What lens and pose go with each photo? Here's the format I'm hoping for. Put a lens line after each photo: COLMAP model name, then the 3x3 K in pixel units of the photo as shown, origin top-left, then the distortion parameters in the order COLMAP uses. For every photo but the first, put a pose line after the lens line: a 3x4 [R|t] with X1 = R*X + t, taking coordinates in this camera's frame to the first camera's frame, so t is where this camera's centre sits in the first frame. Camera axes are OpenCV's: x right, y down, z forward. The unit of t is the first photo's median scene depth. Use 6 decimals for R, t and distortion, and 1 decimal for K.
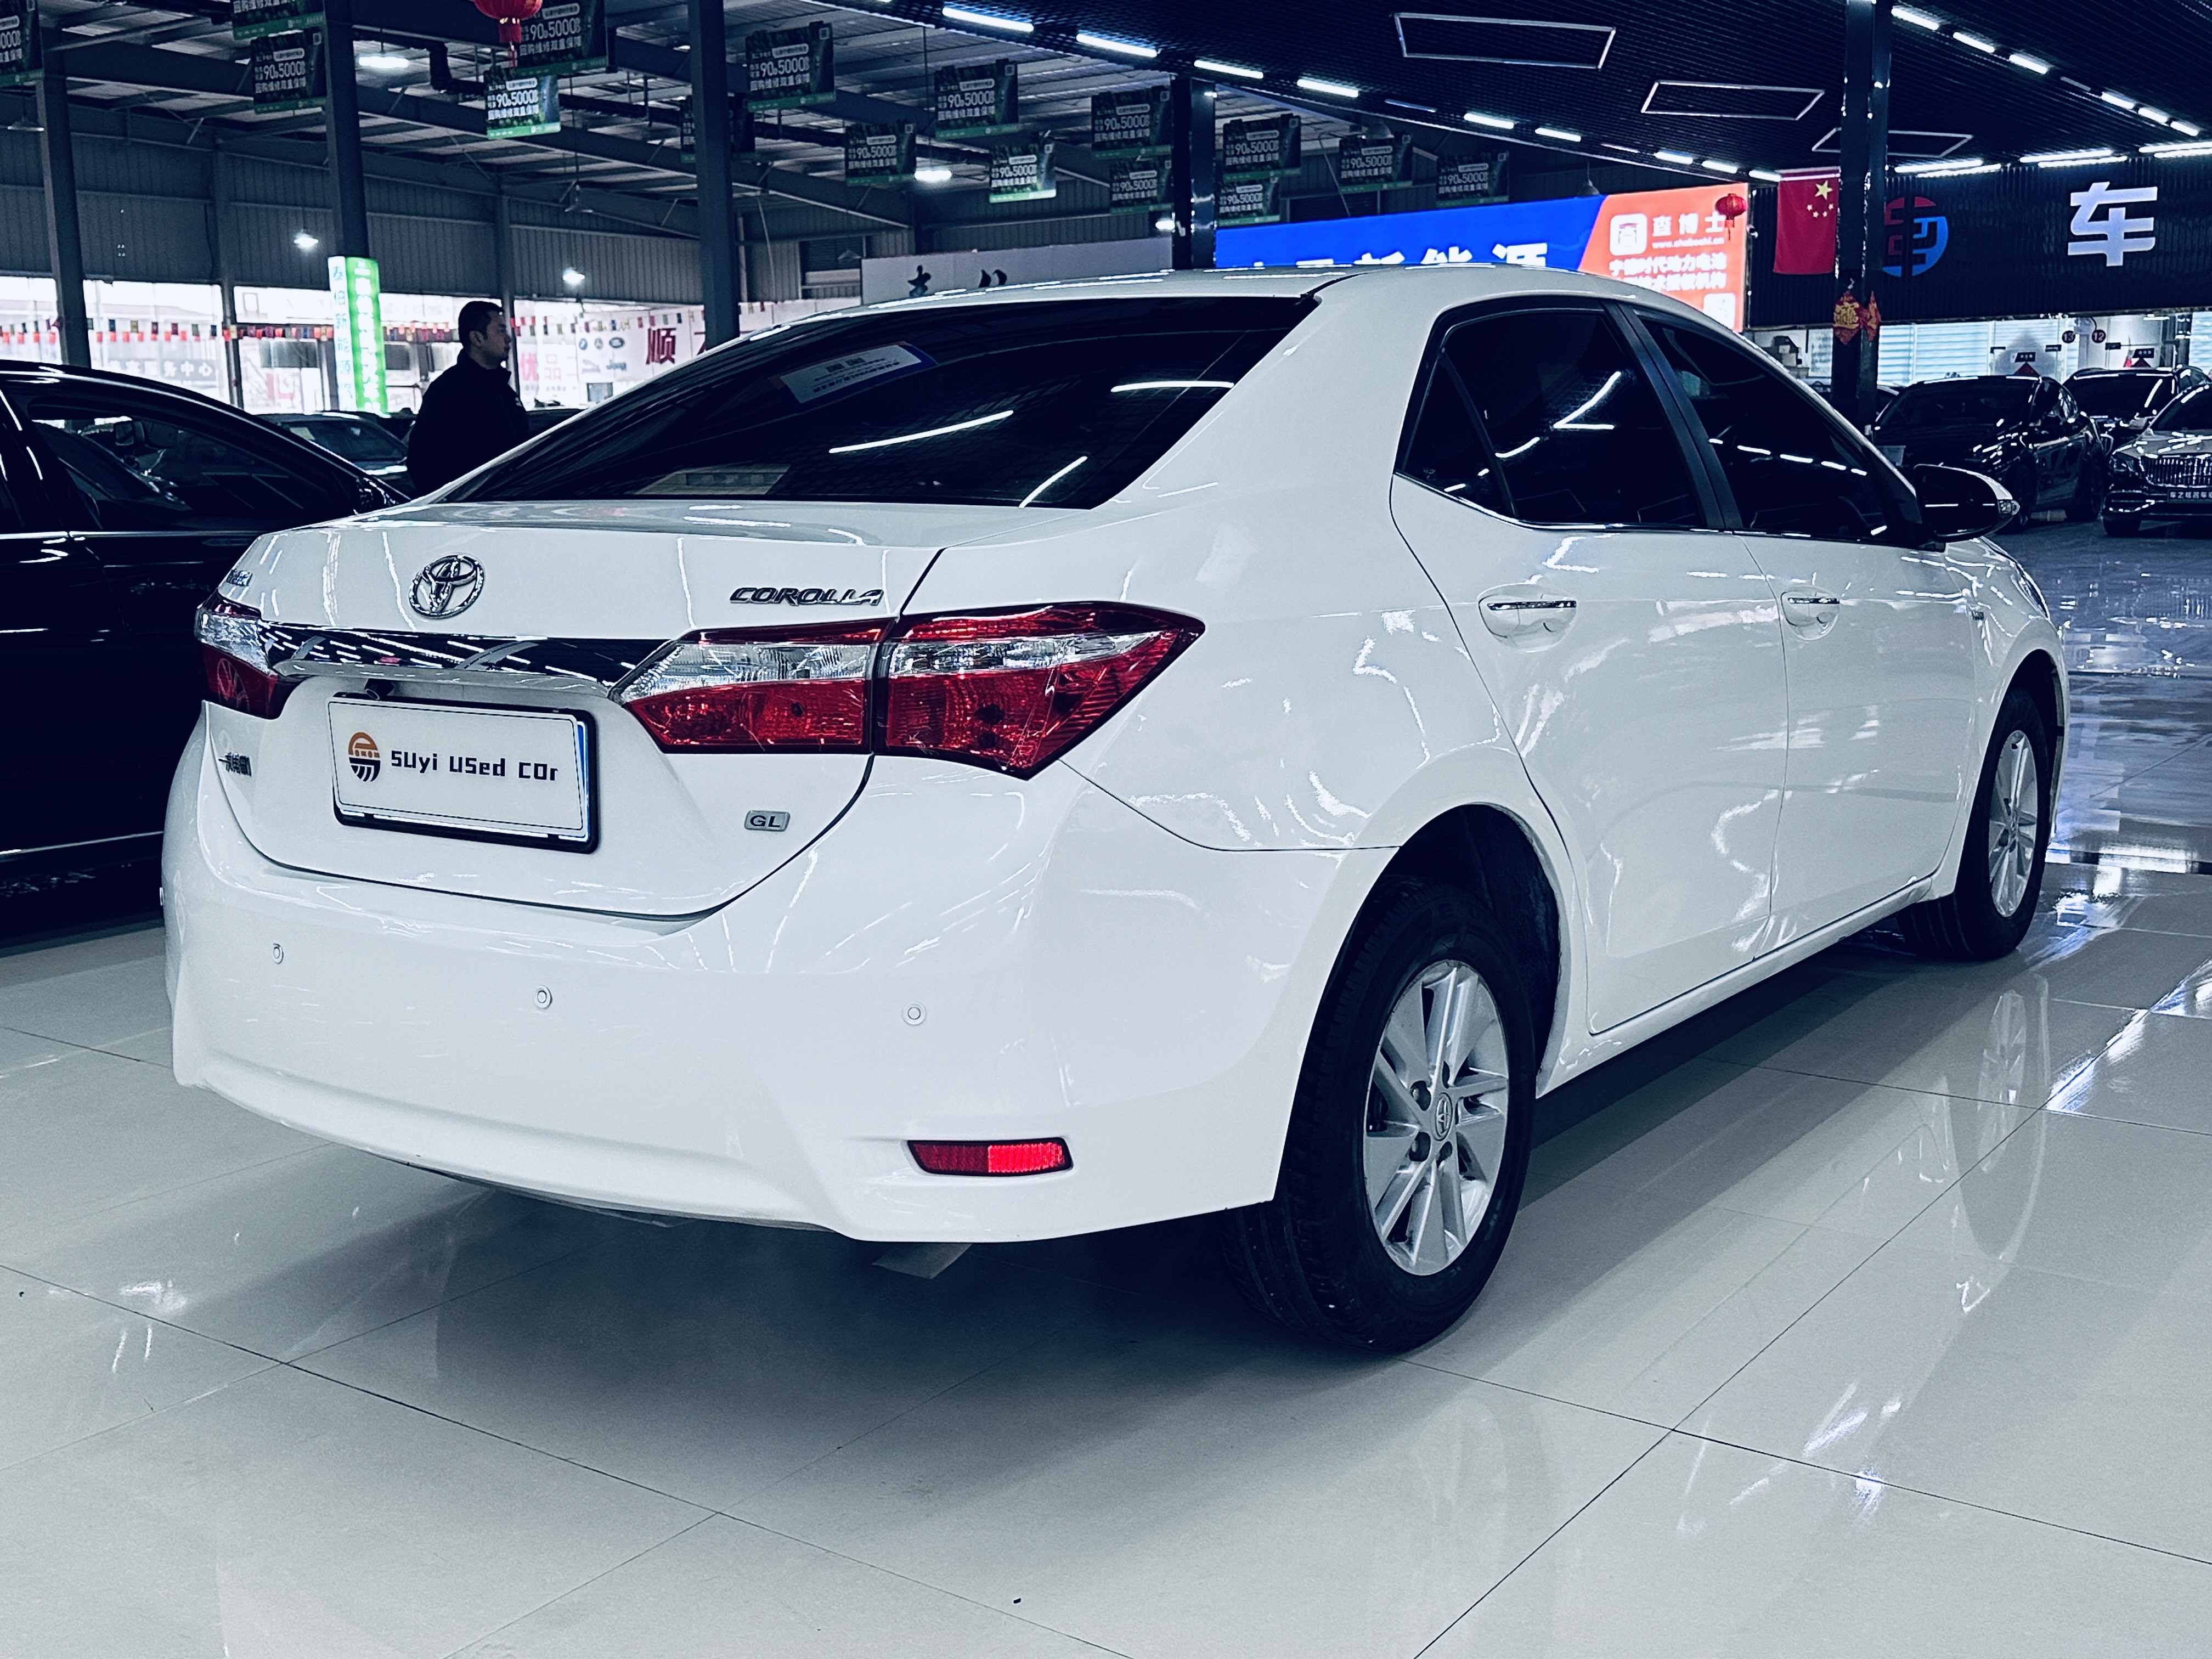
lens RADIAL K [[2328.5, 0, 1106.0], [0, 2328.5, 829.5], [0, 0, 1]] dist [0.175715, -0.371524]
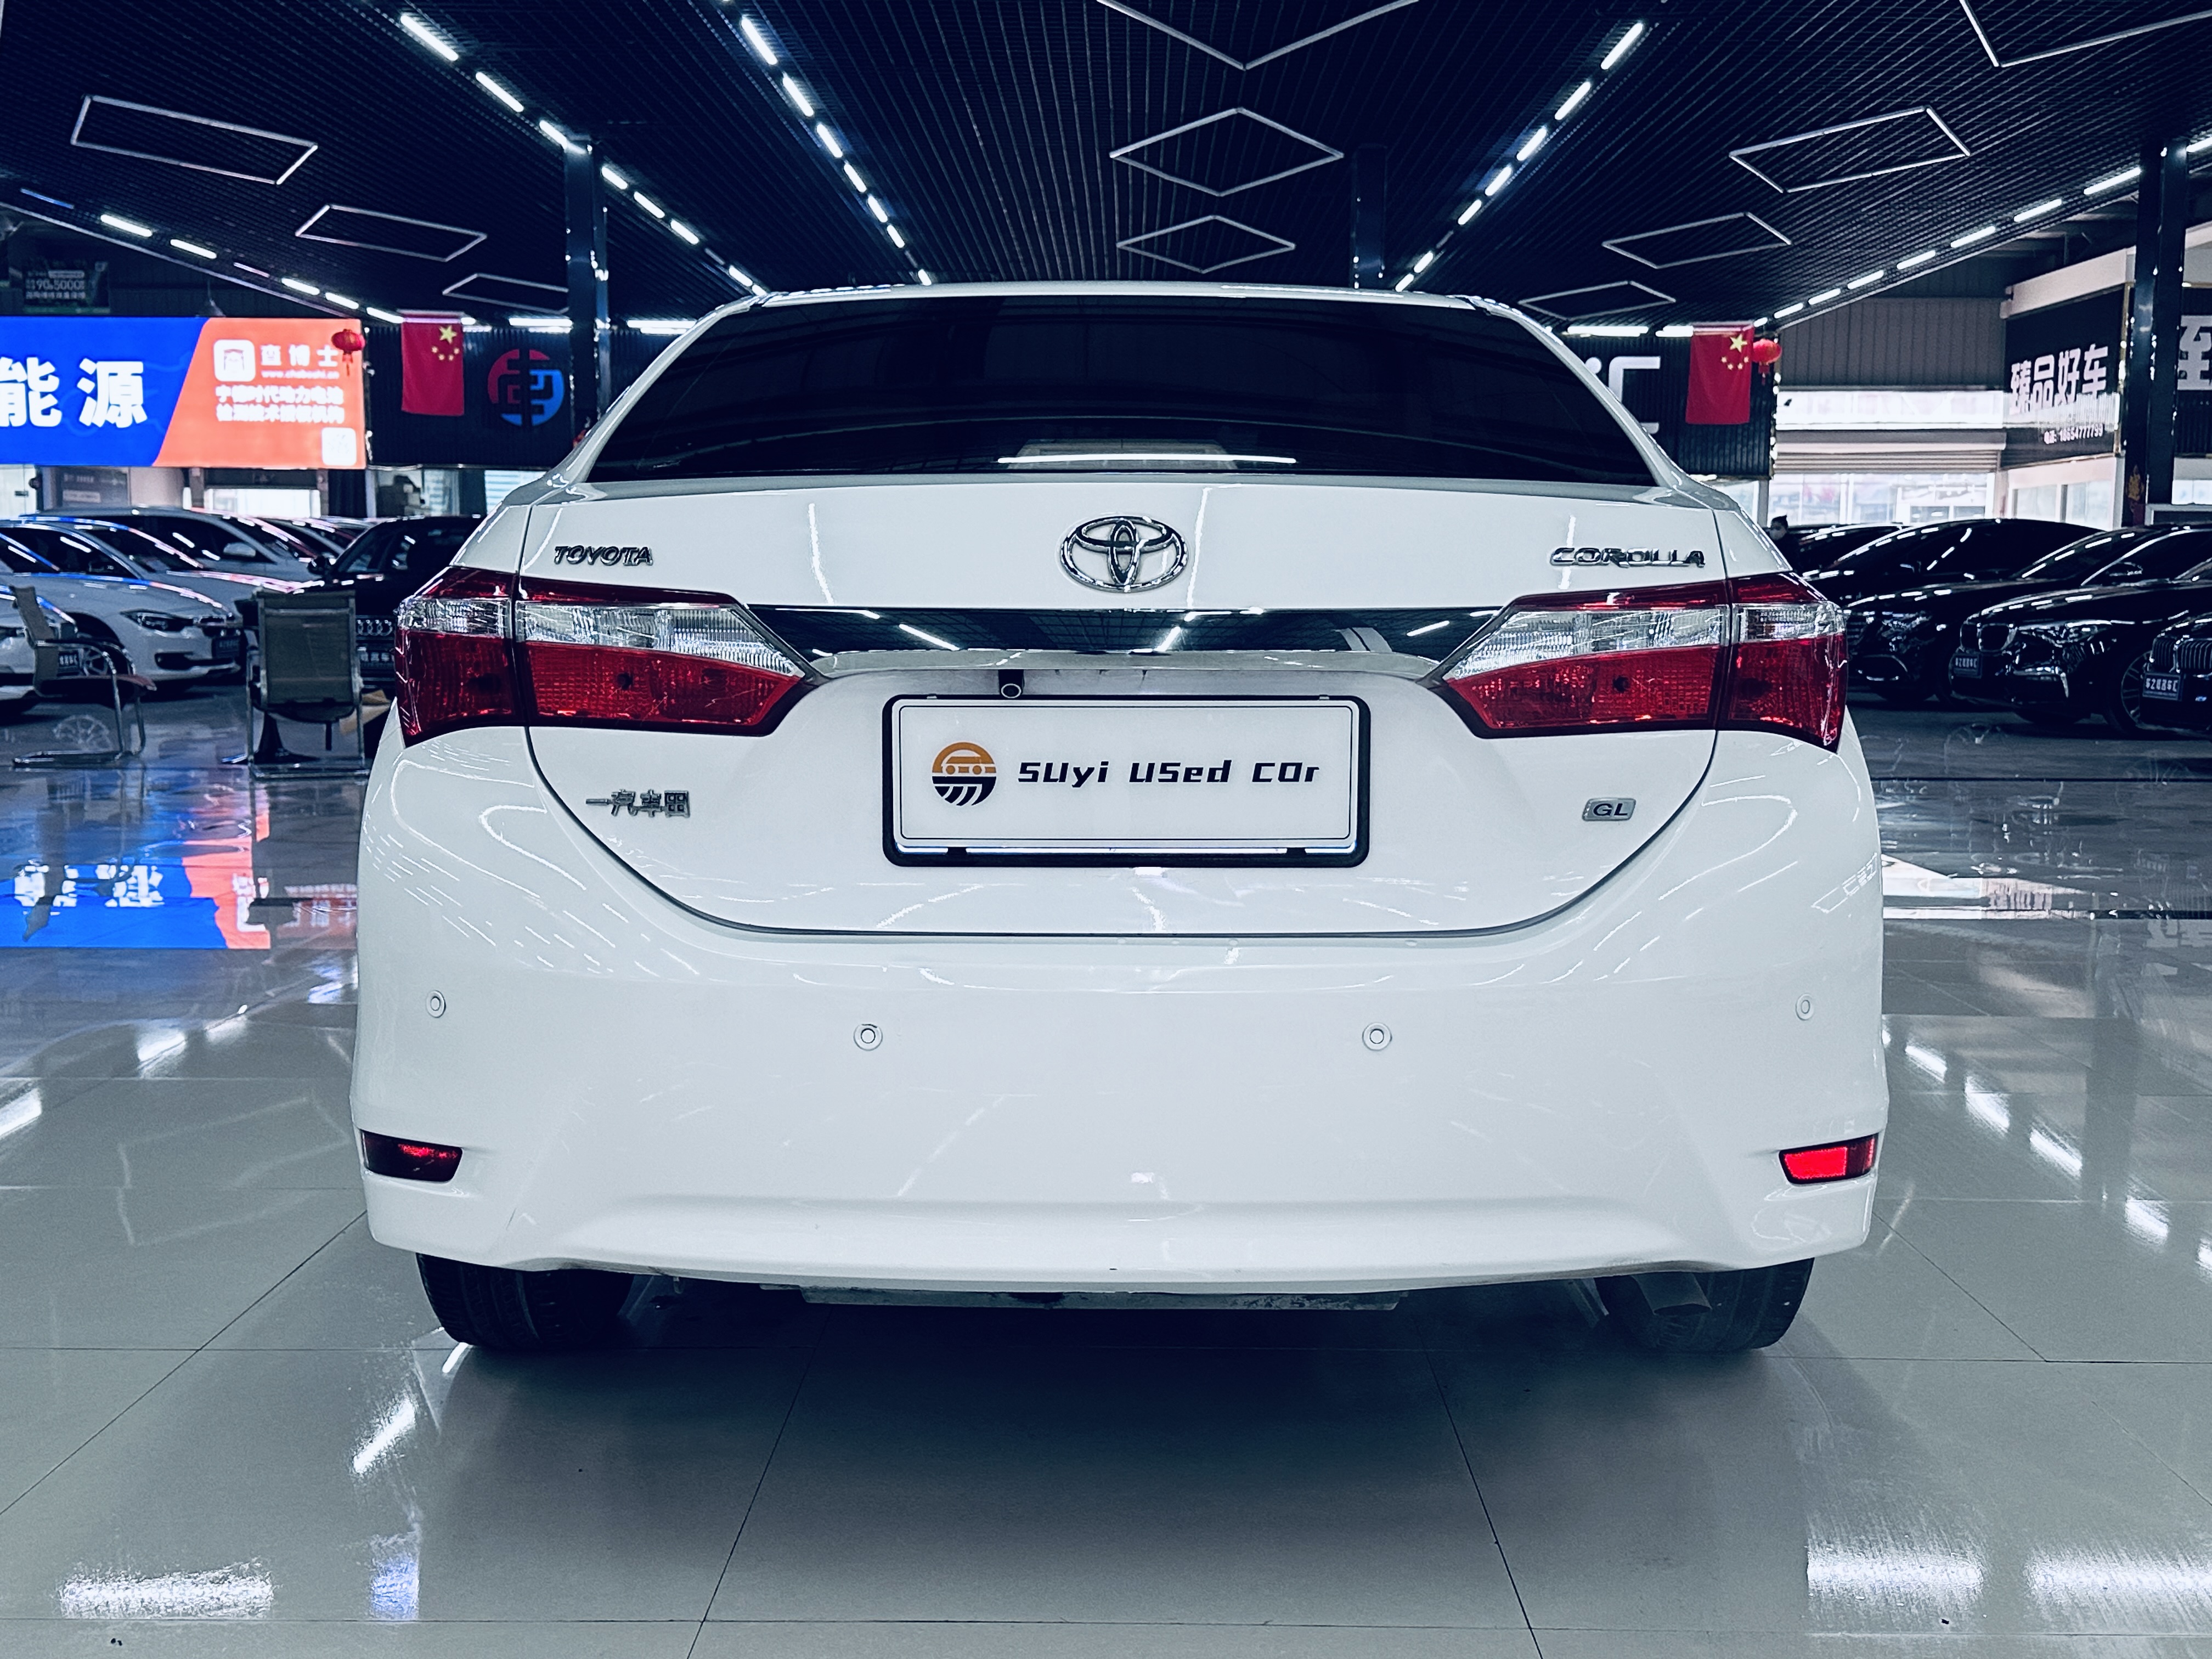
lens RADIAL K [[2328.5, 0, 1106.0], [0, 2328.5, 829.5], [0, 0, 1]] dist [0.175715, -0.371524]
pose [[0.814608, -0.039426, 0.578671, -0.728818], [0.075568, 0.996397, -0.038492, 0.021080], [-0.575068, 0.075085, 0.814652, 0.346785]]
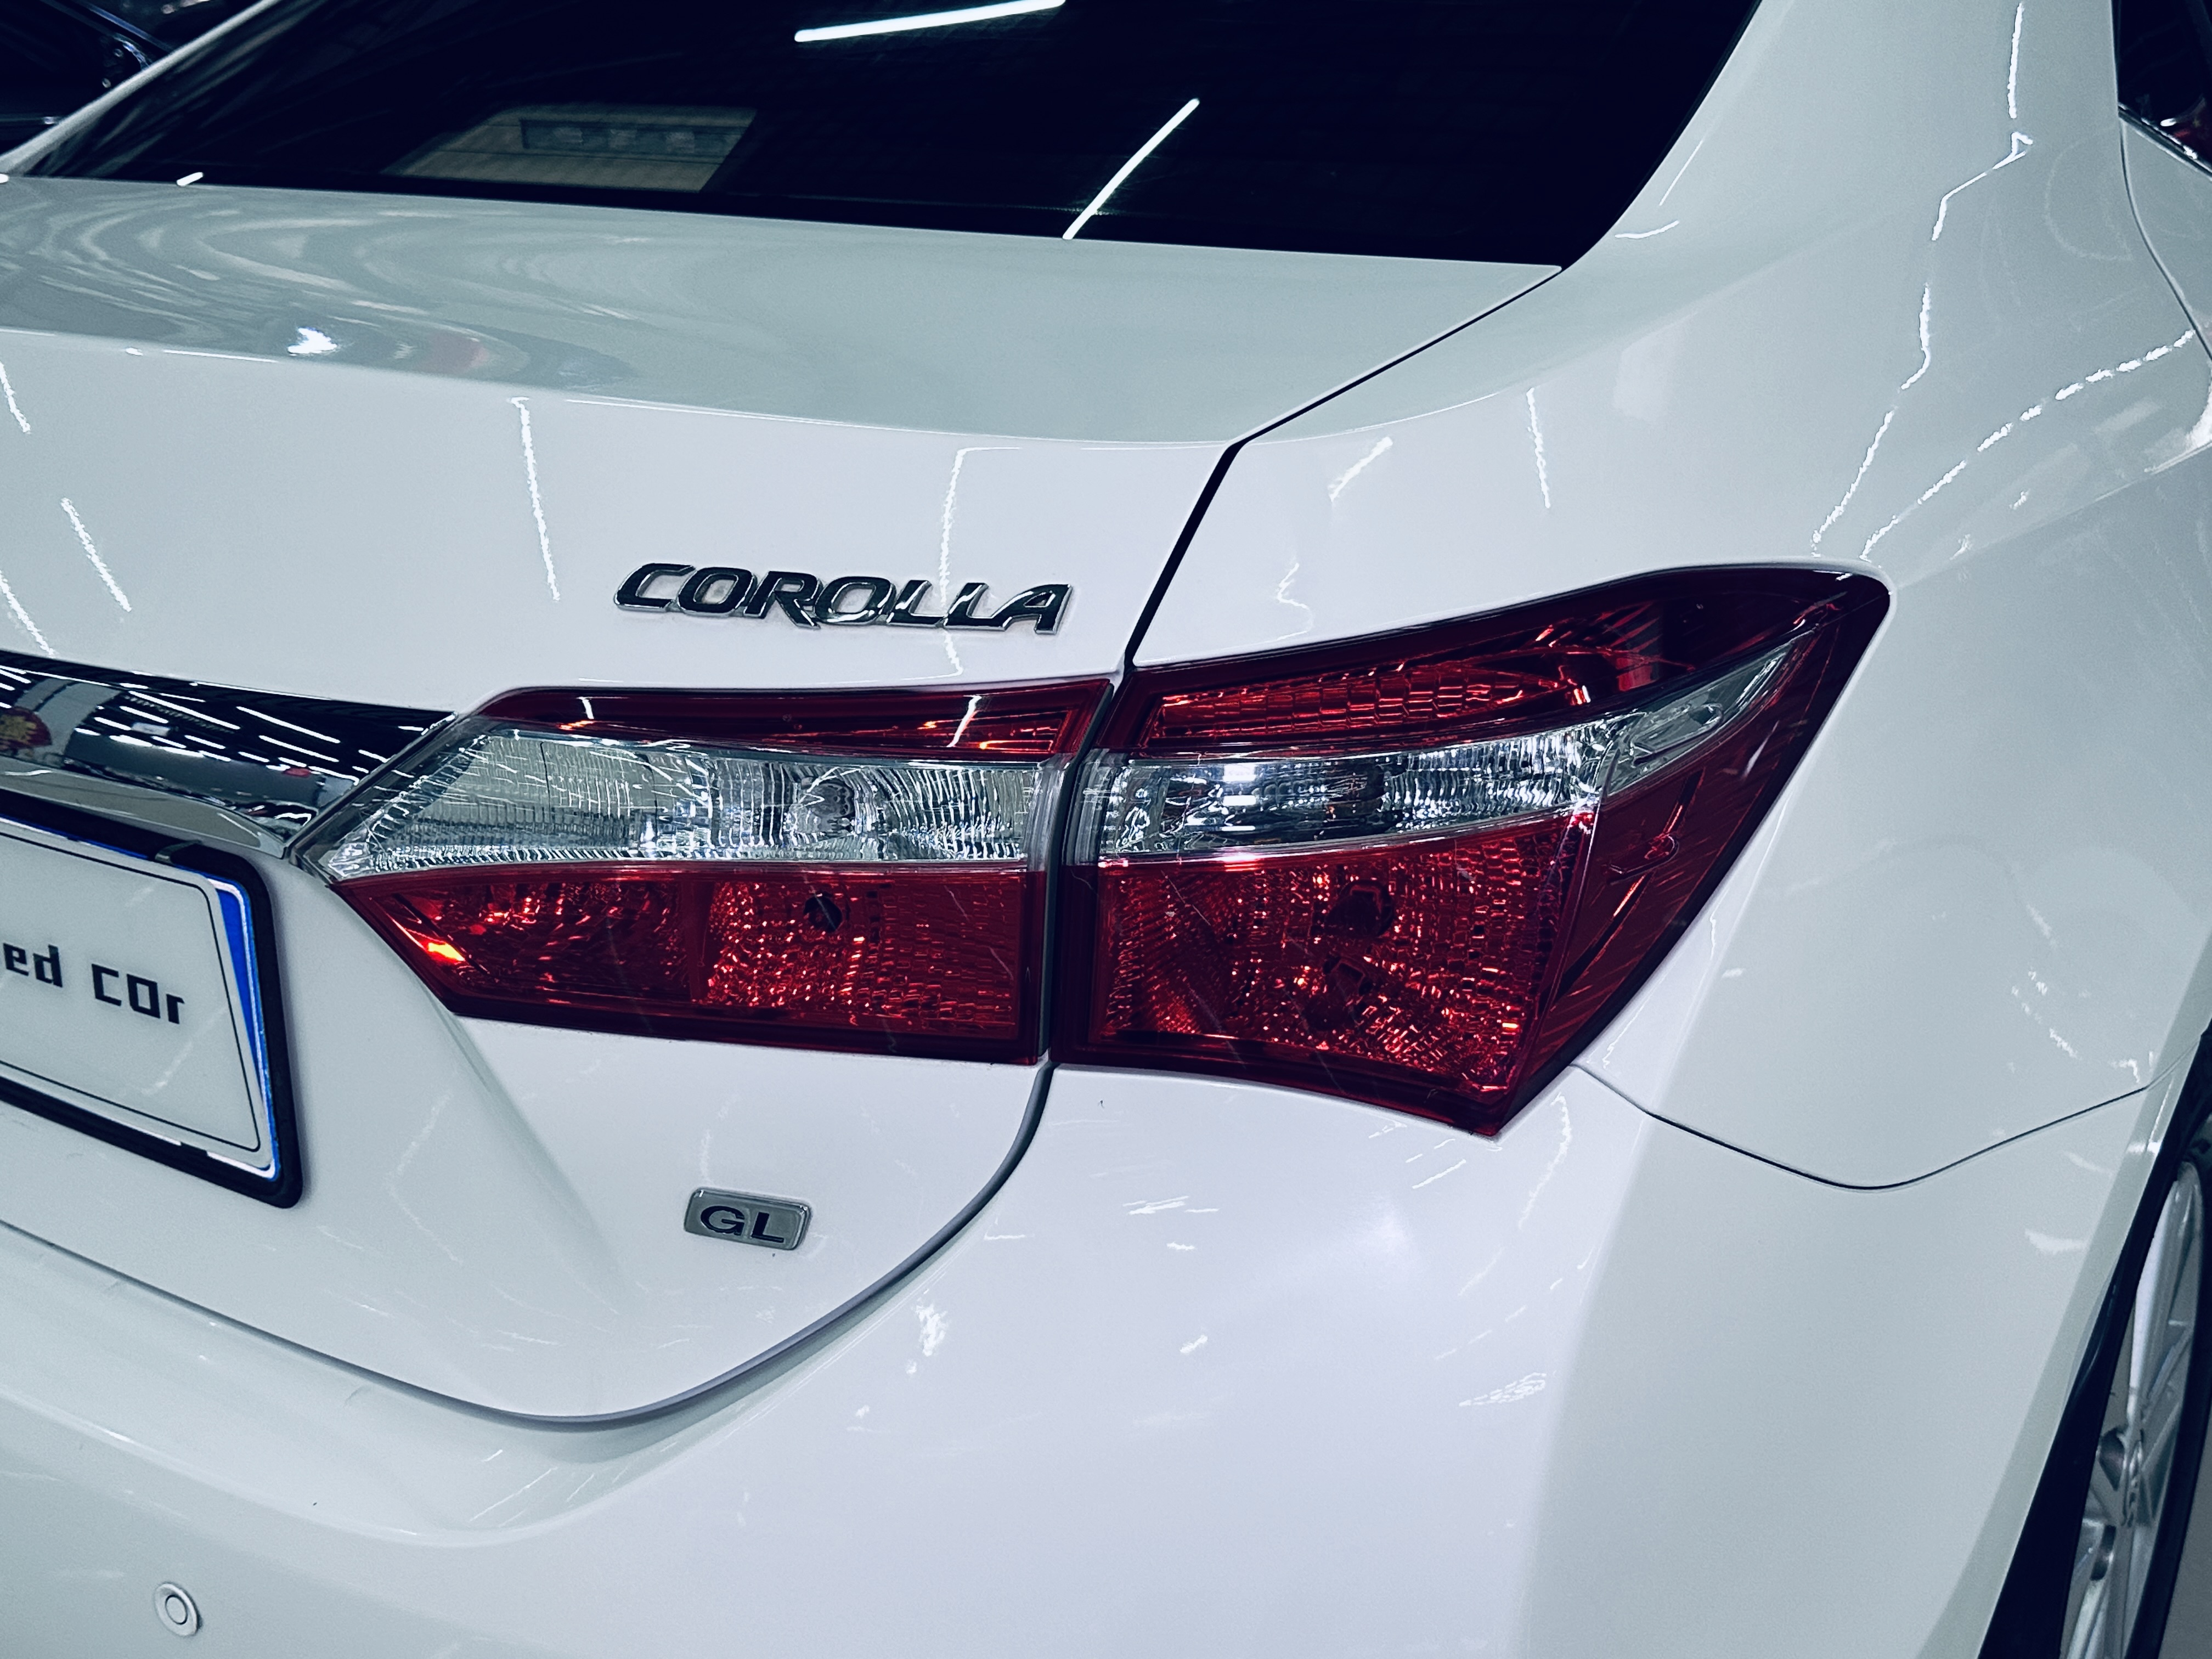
lens RADIAL K [[2328.5, 0, 1106.0], [0, 2328.5, 829.5], [0, 0, 1]] dist [0.175715, -0.371524]
pose [[0.999754, -0.011791, 0.018768, -0.085923], [0.007965, 0.981315, 0.192241, -0.117427], [-0.020684, -0.192045, 0.981168, 0.588212]]
